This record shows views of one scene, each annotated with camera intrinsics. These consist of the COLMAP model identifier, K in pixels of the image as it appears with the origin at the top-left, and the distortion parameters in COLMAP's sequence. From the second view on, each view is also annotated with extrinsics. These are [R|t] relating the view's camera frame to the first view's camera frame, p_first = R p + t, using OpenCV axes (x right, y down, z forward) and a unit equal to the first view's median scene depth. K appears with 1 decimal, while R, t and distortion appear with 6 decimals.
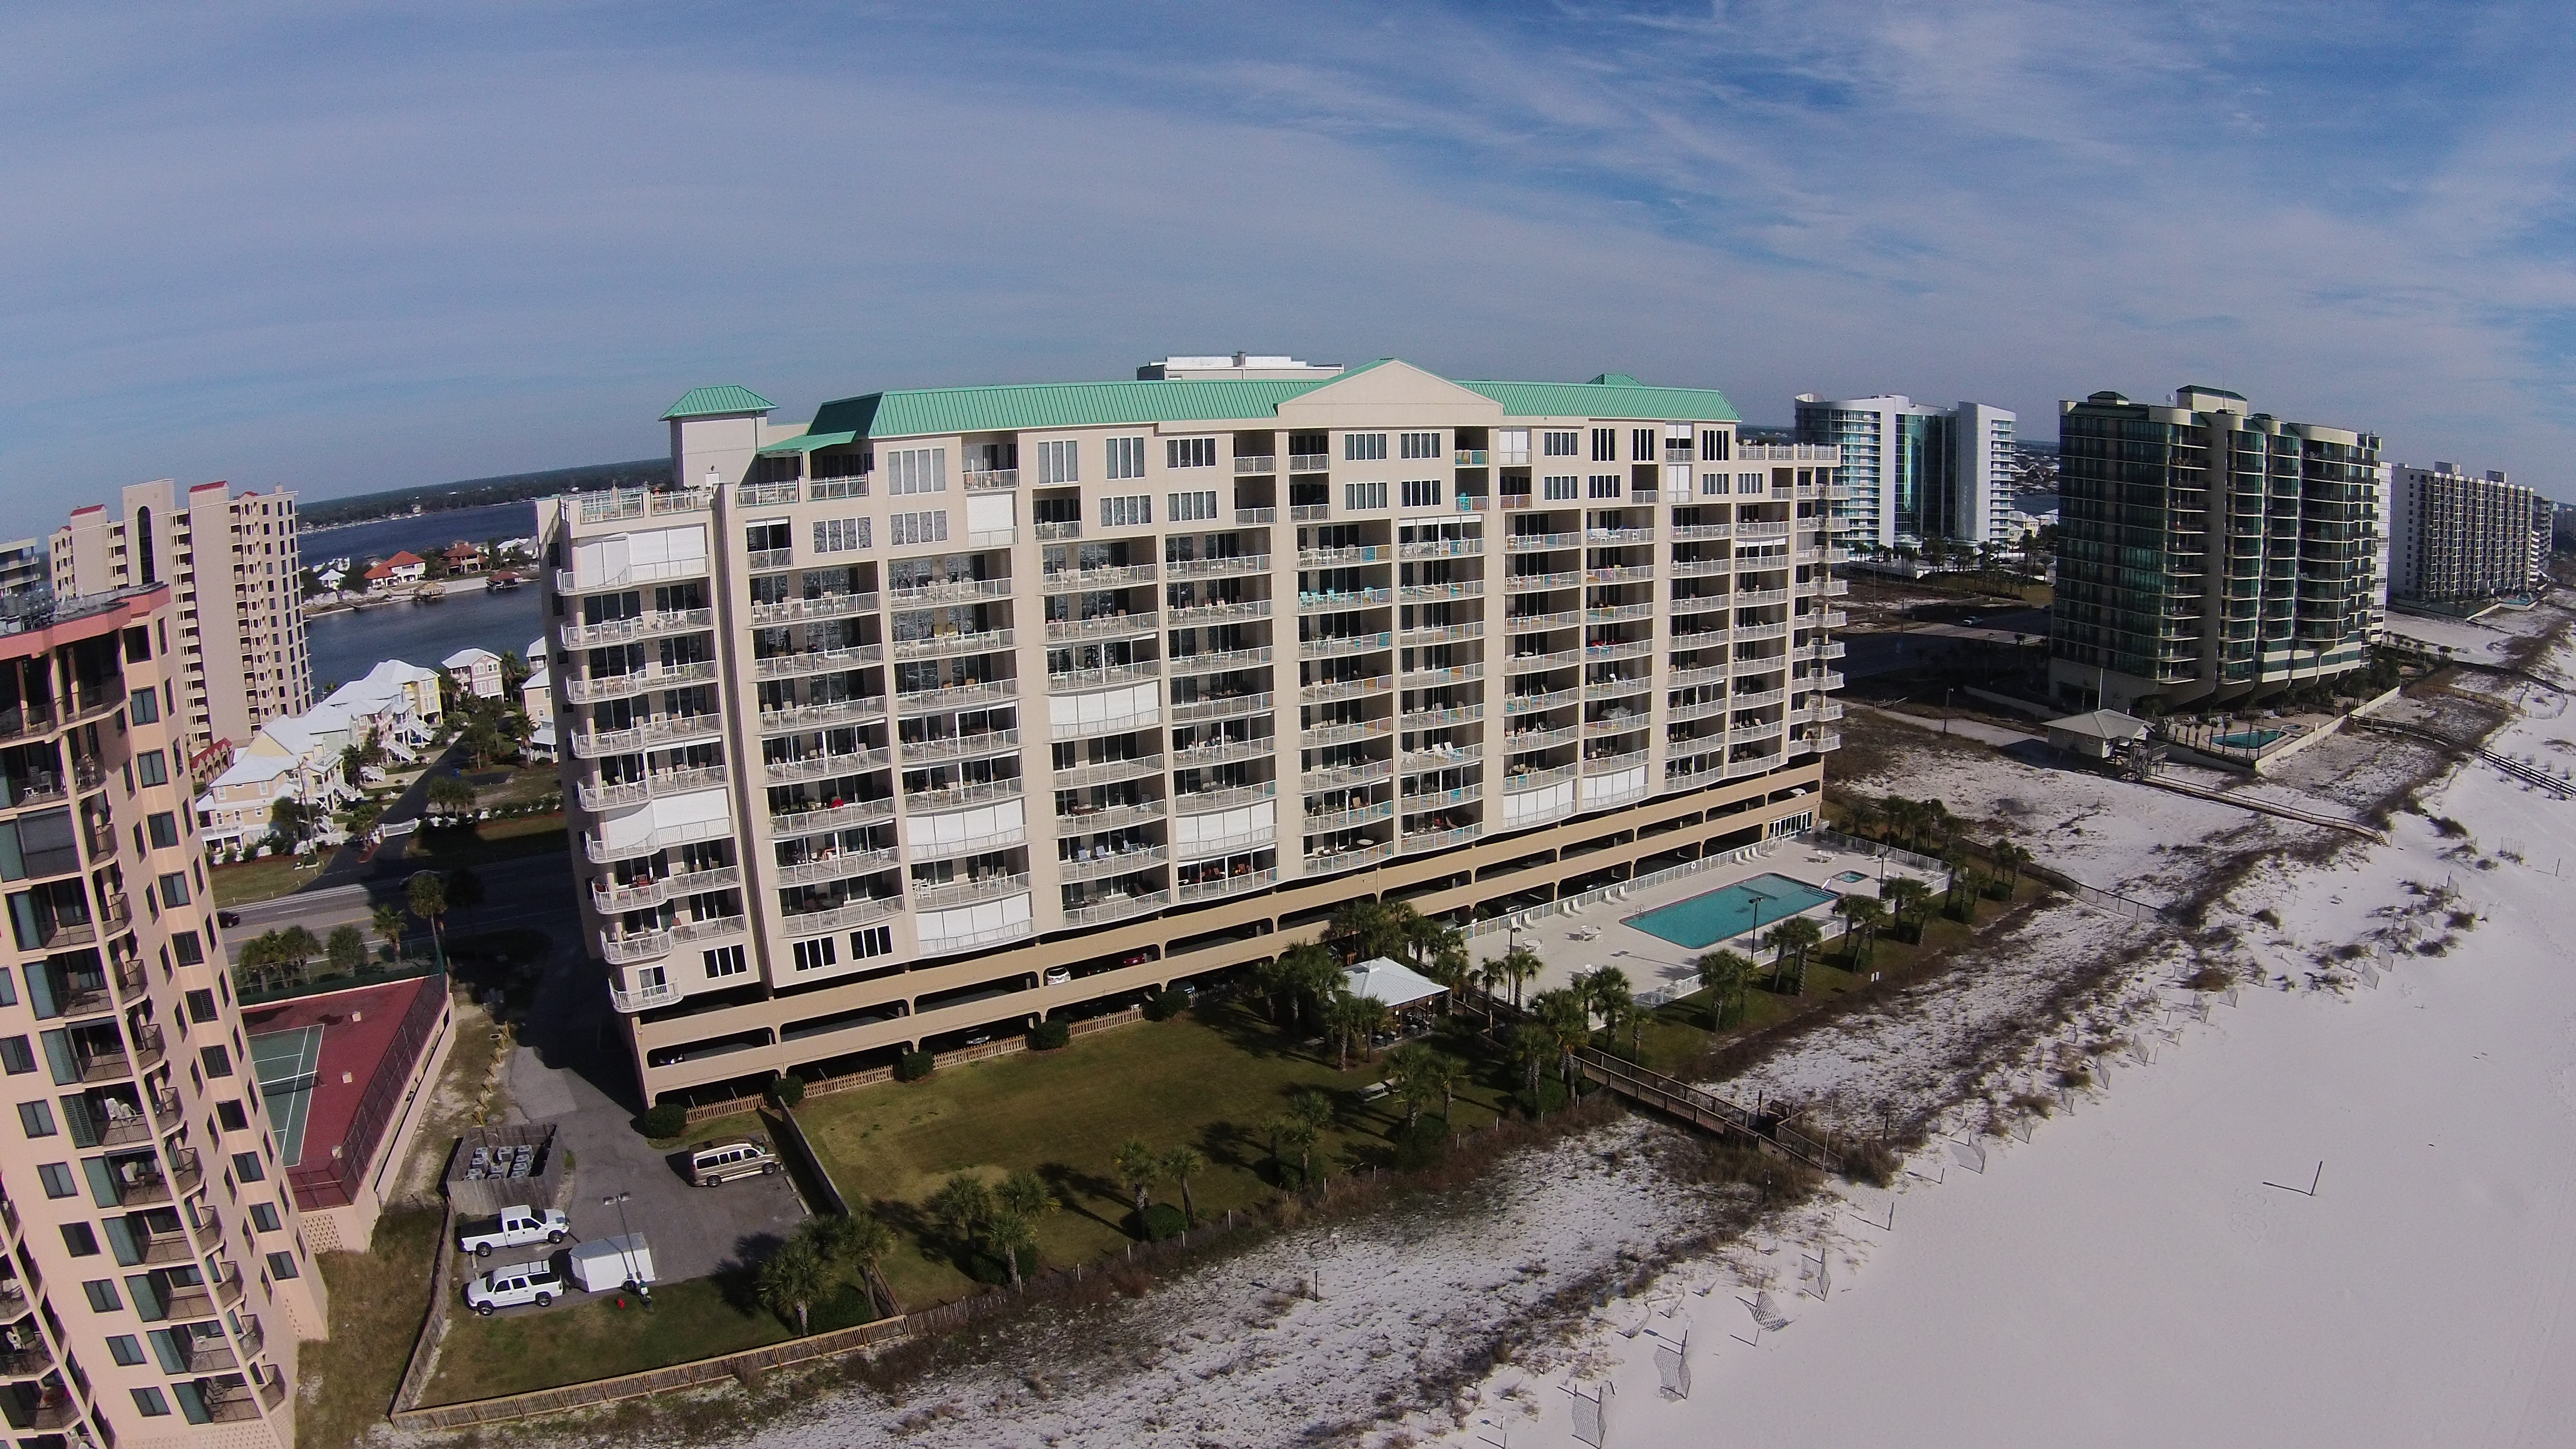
lens RADIAL K [[1441.9, 0, 1321.7], [0, 1441.9, 746.0], [0, 0, 1]] dist [-0.366860, 0.146268]
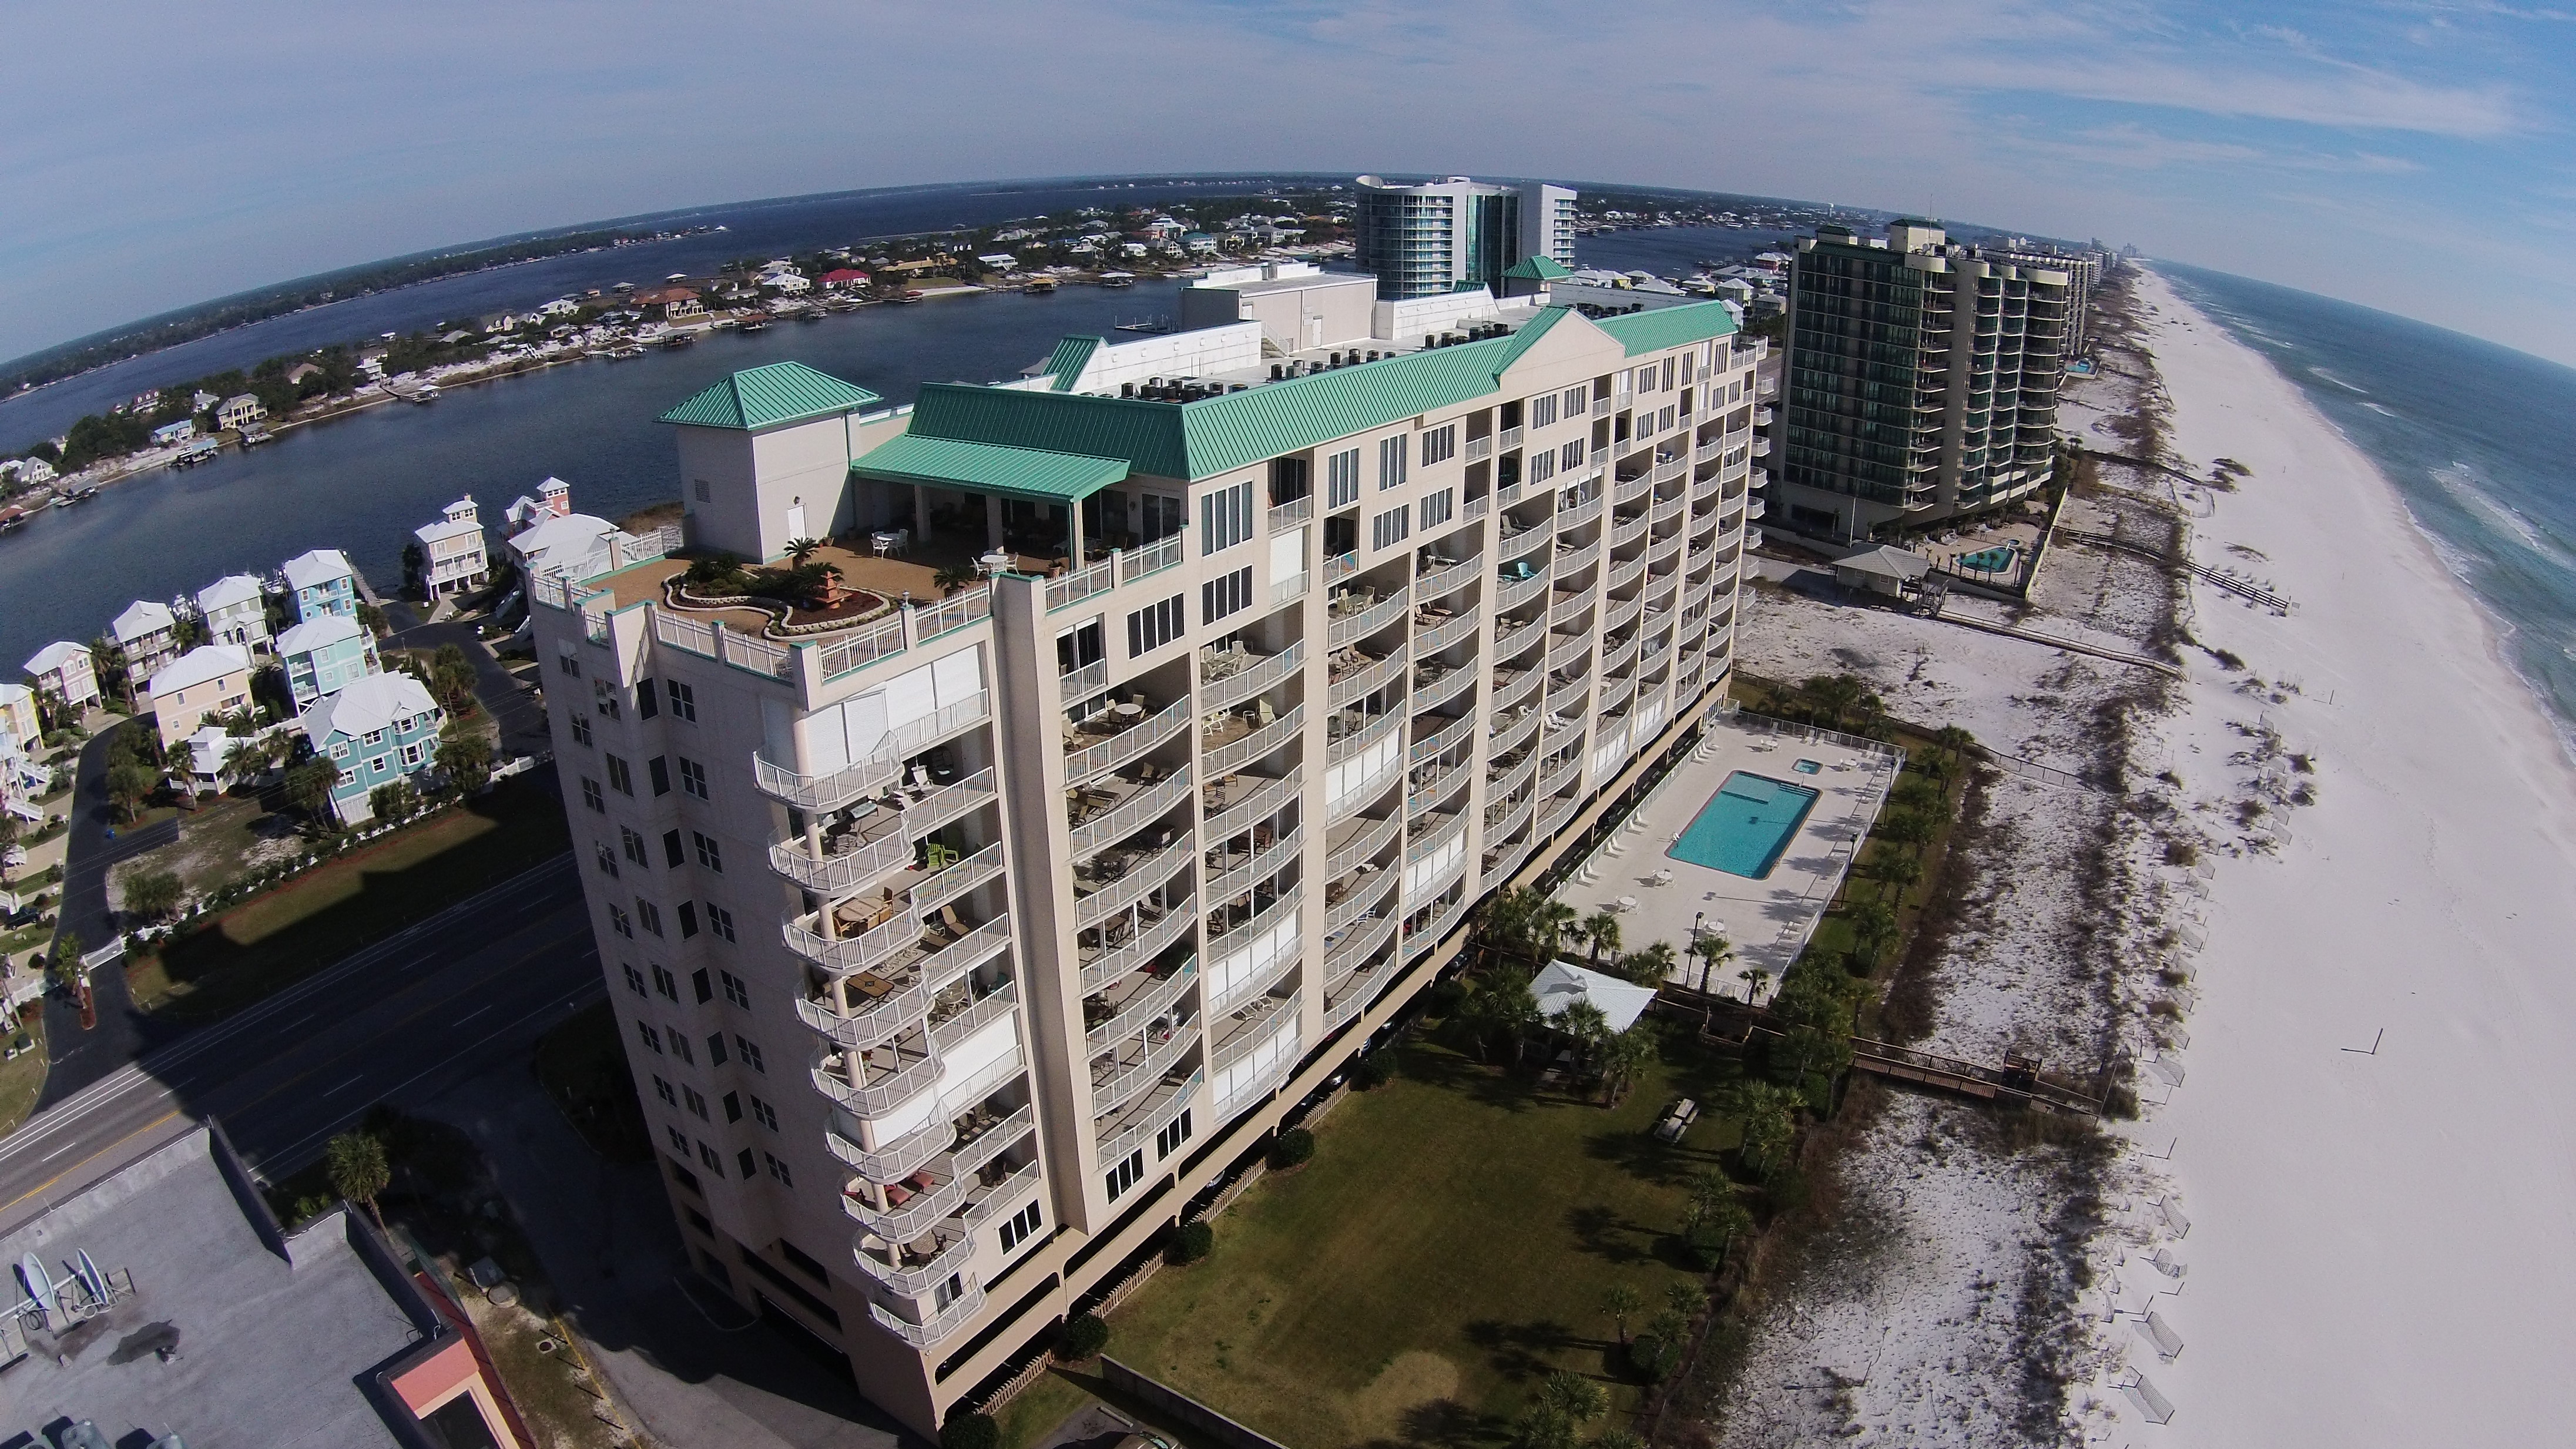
lens RADIAL K [[1441.9, 0, 1321.7], [0, 1441.9, 746.0], [0, 0, 1]] dist [-0.366860, 0.146268]
pose [[0.913678, -0.135924, 0.383037, -0.469500], [0.067705, 0.980154, 0.186317, -0.187963], [-0.400760, -0.144301, 0.904748, 0.266058]]
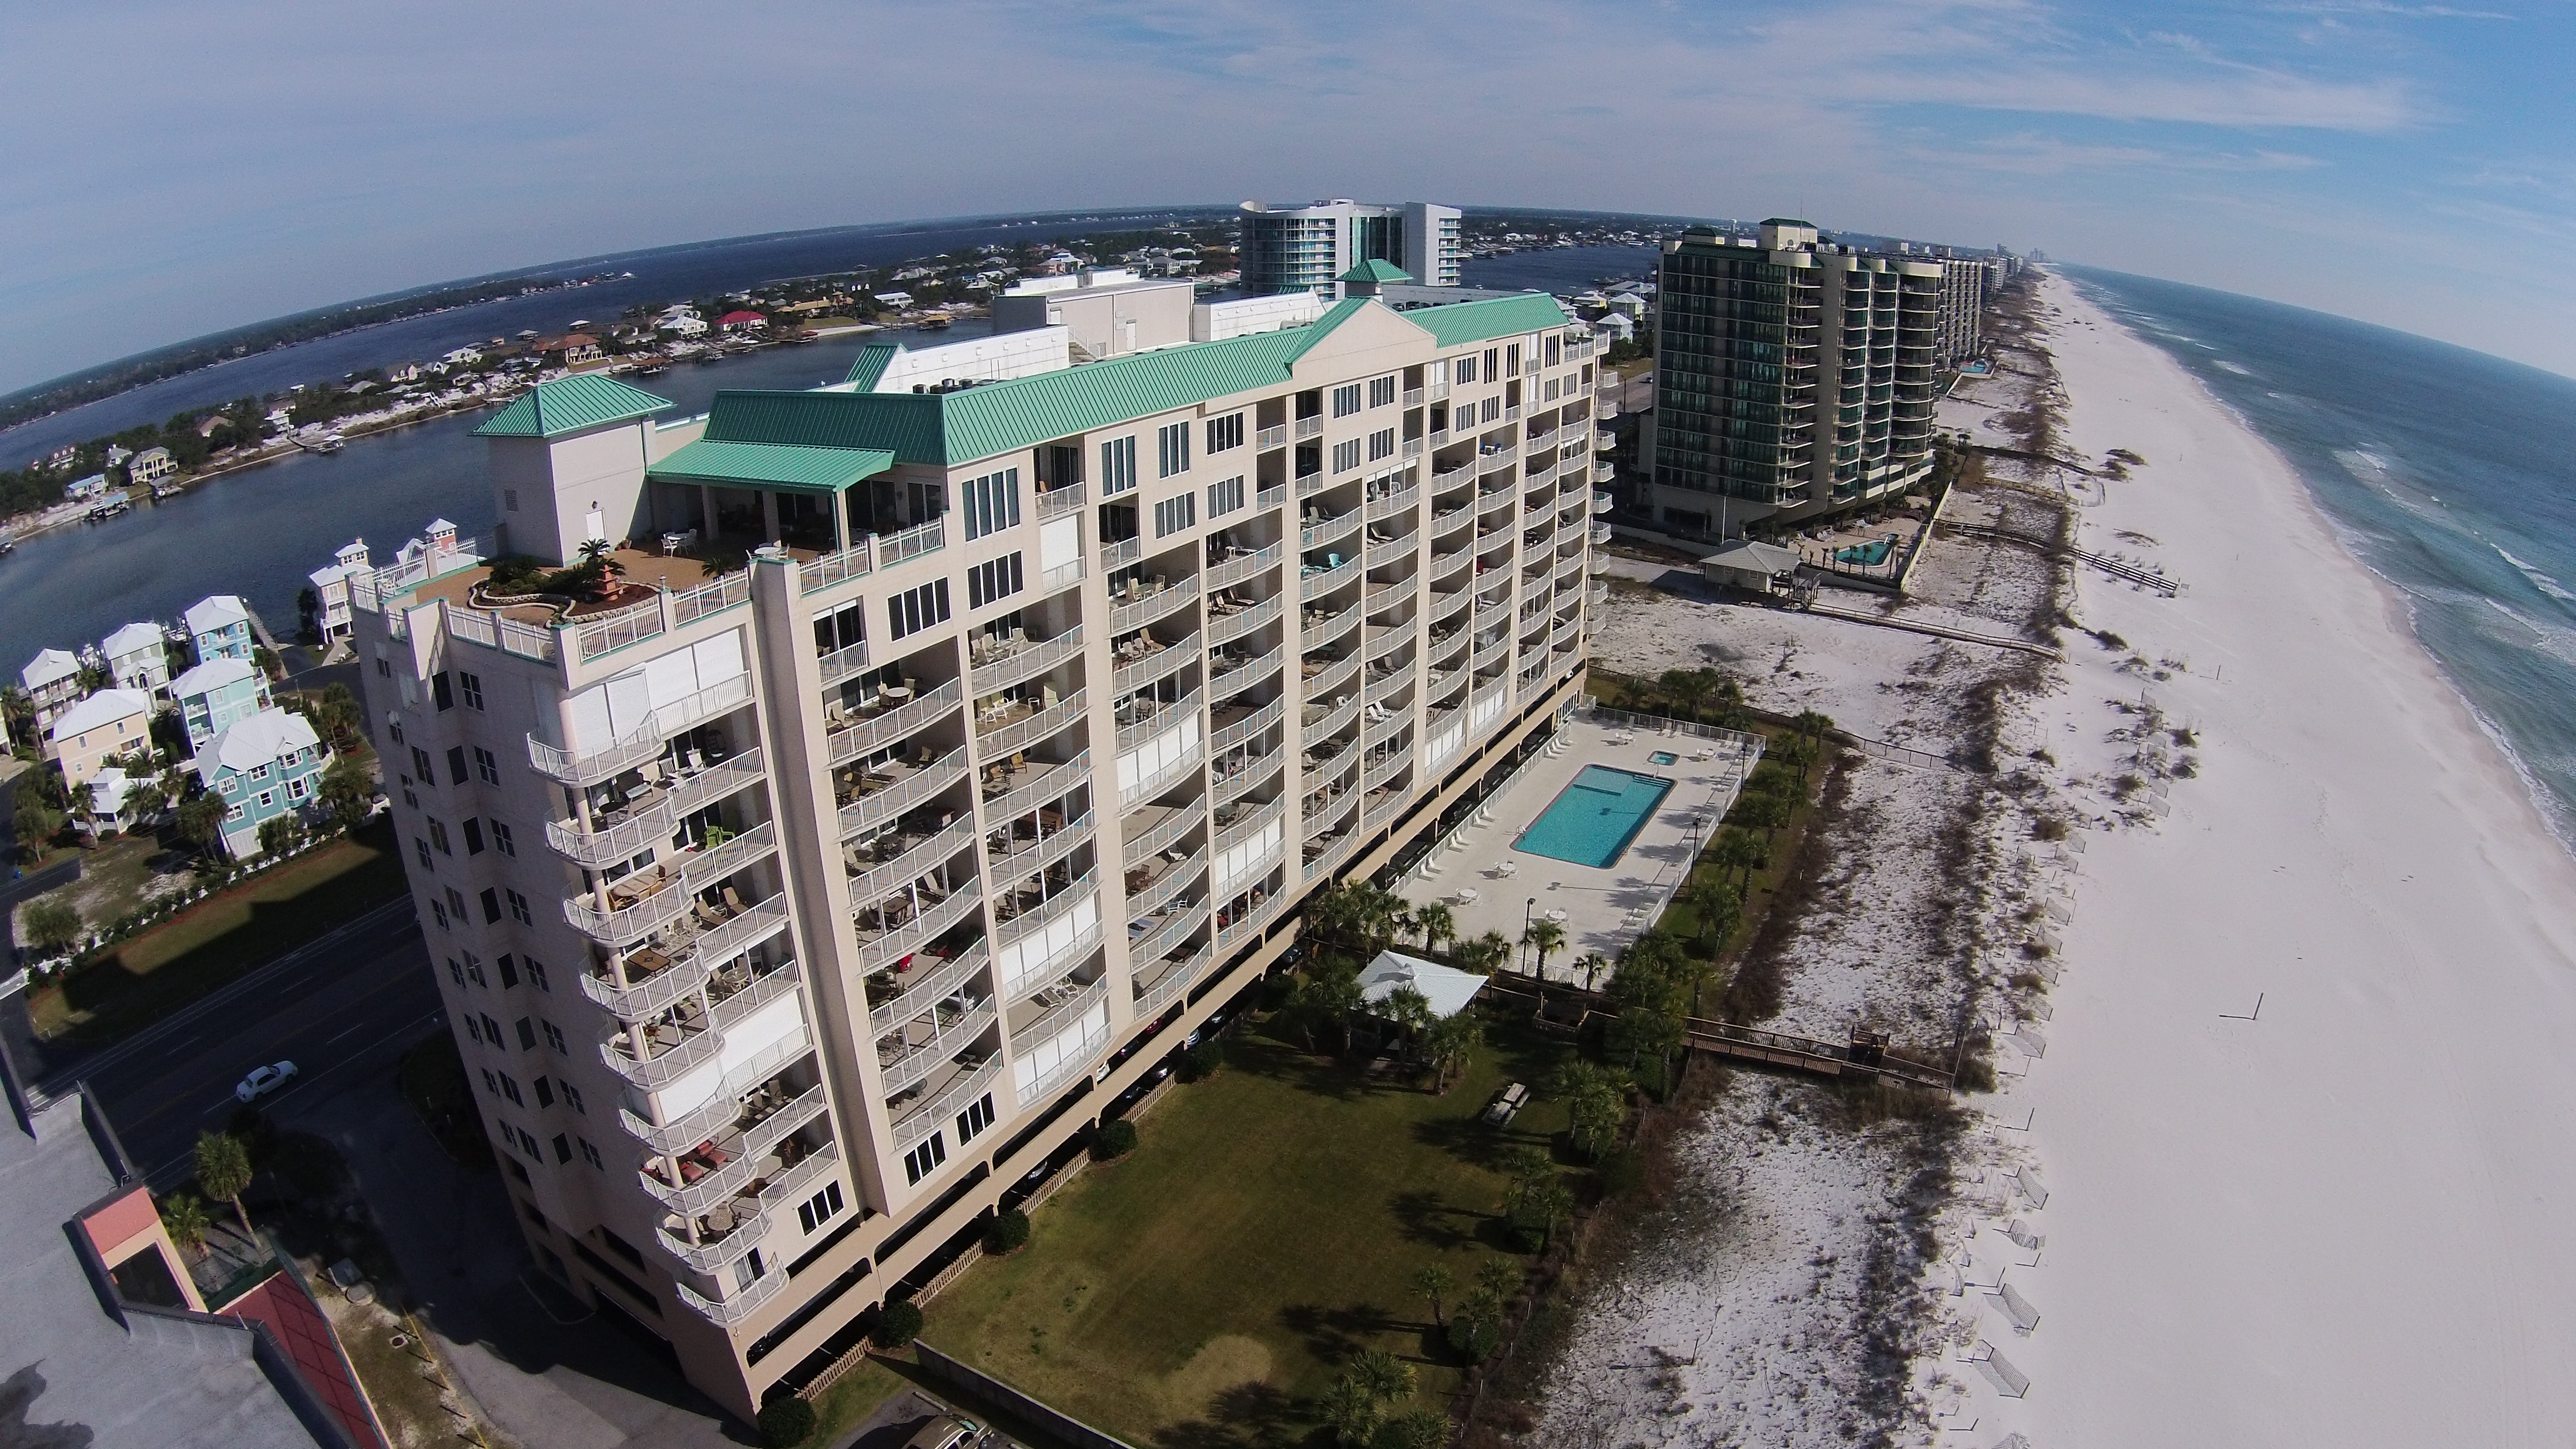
lens RADIAL K [[1441.9, 0, 1321.7], [0, 1441.9, 746.0], [0, 0, 1]] dist [-0.366860, 0.146268]
pose [[0.885354, -0.156850, 0.437661, -0.414543], [0.090294, 0.981458, 0.169079, -0.158071], [-0.456065, -0.110177, 0.883100, 0.229328]]
